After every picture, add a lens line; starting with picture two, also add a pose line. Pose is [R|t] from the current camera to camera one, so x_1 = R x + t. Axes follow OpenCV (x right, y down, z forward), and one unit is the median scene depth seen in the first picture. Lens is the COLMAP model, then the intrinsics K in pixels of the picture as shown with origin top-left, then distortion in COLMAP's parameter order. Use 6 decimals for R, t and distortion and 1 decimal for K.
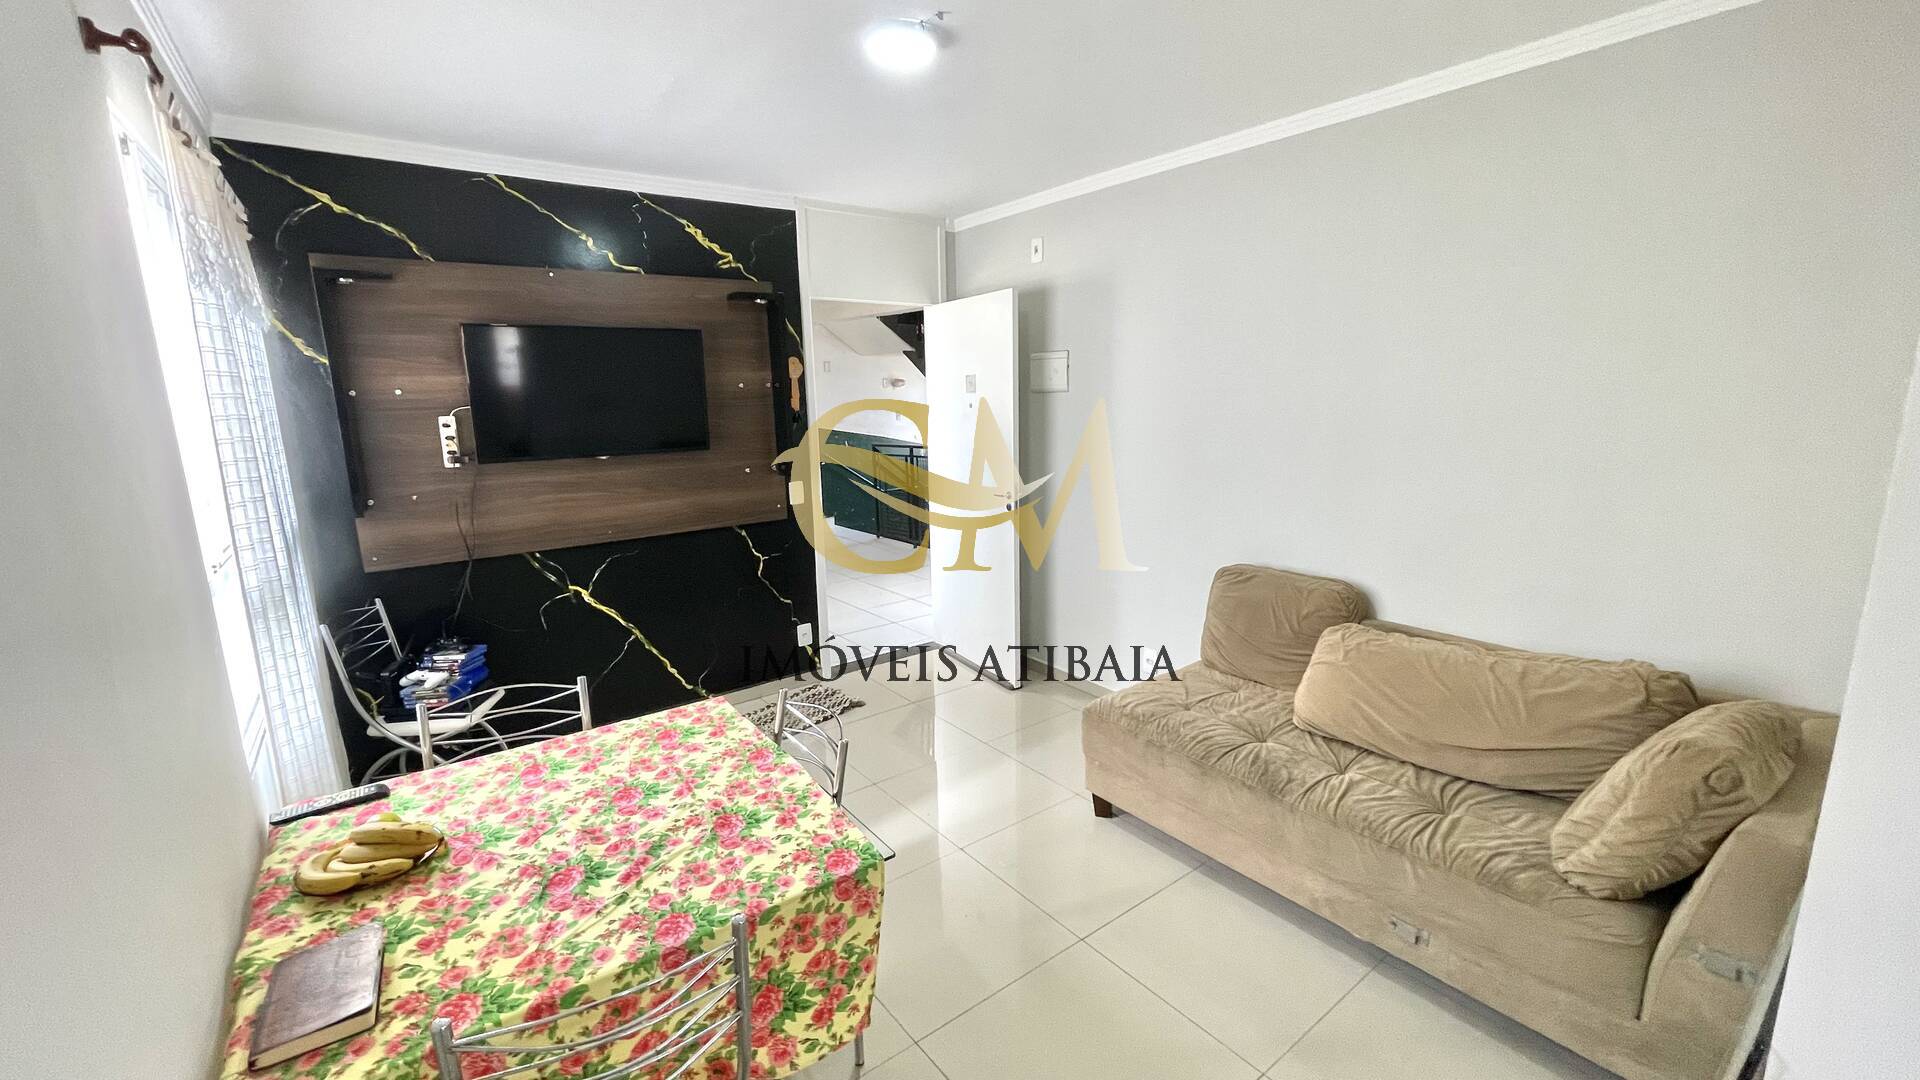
lens RADIAL K [[773.7, 0, 953.3], [0, 773.7, 537.7], [0, 0, 1]] dist [0.001462, 0.000176]
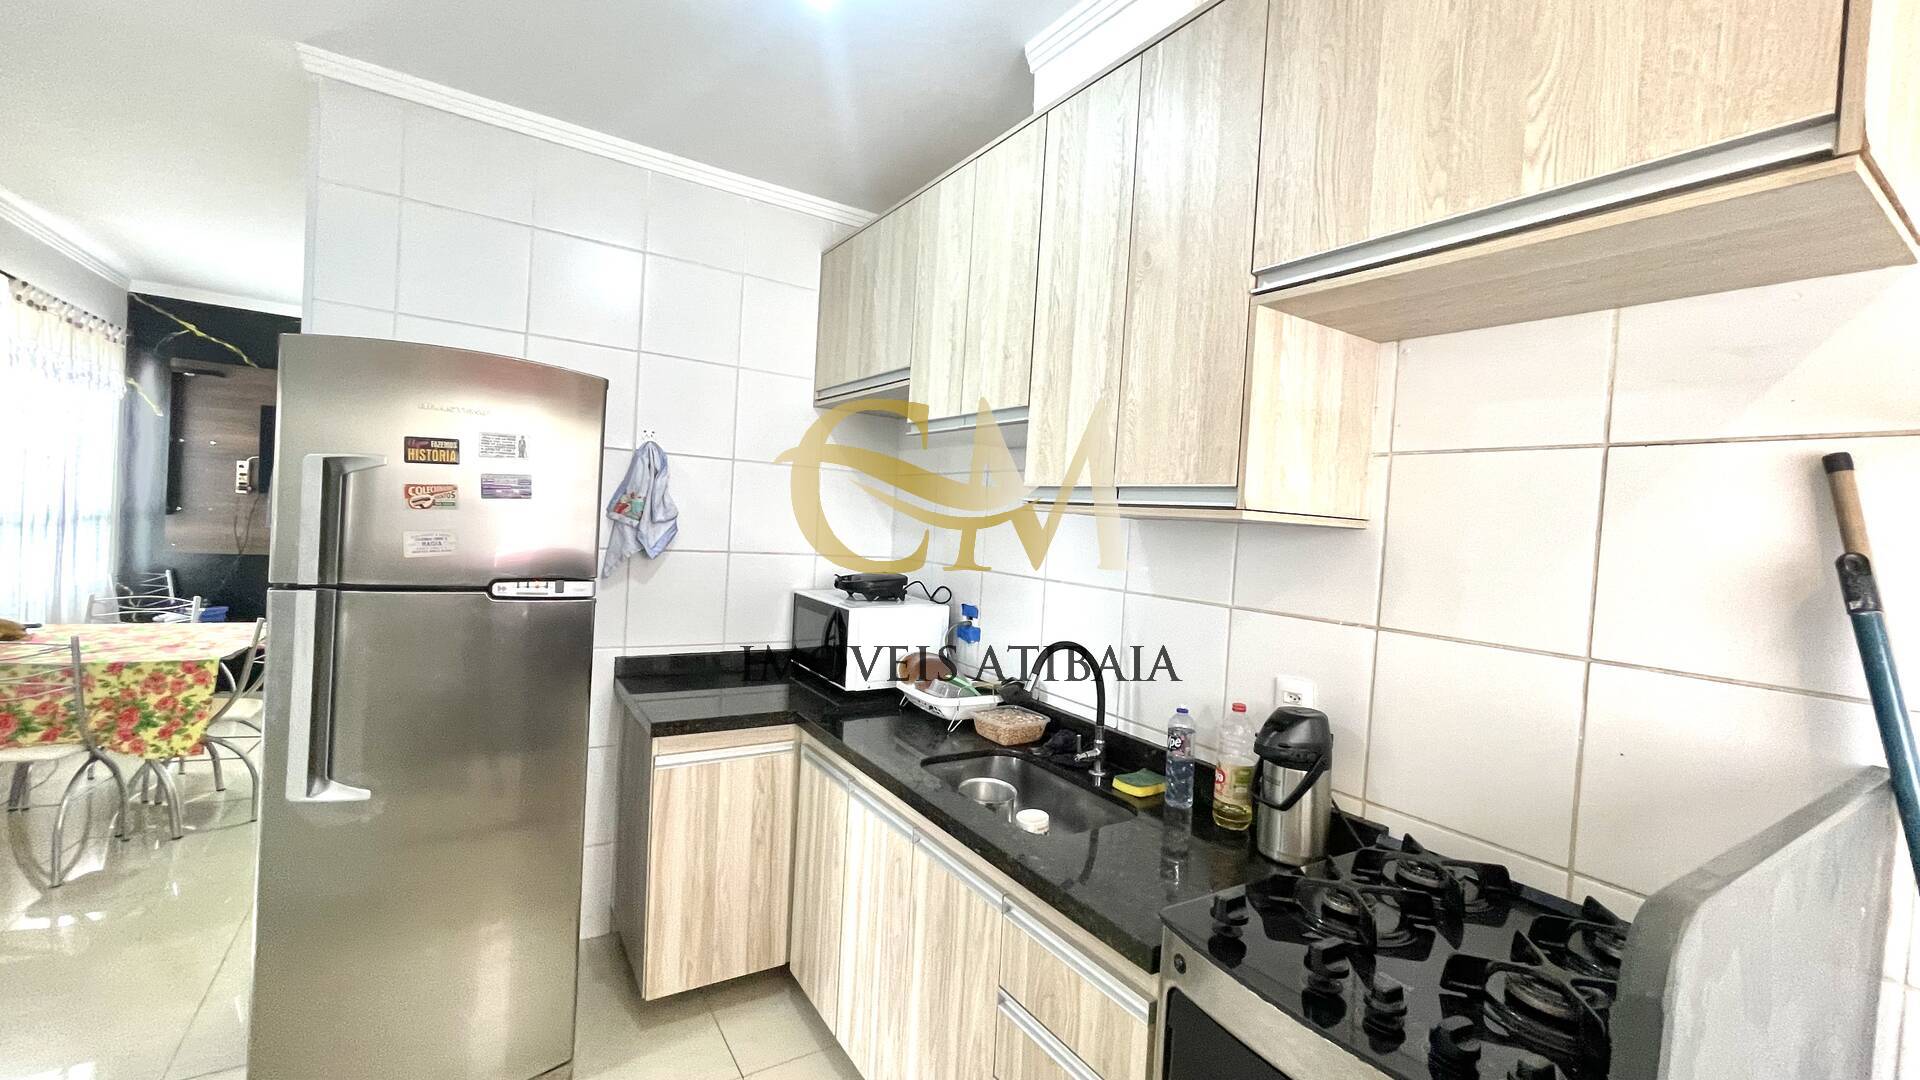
lens RADIAL K [[773.7, 0, 953.3], [0, 773.7, 537.7], [0, 0, 1]] dist [0.001462, 0.000176]
pose [[0.993257, 0.082333, -0.081614, 1.937677], [-0.095561, 0.980041, -0.174322, 0.280194], [0.065633, 0.180946, 0.981301, -0.891062]]
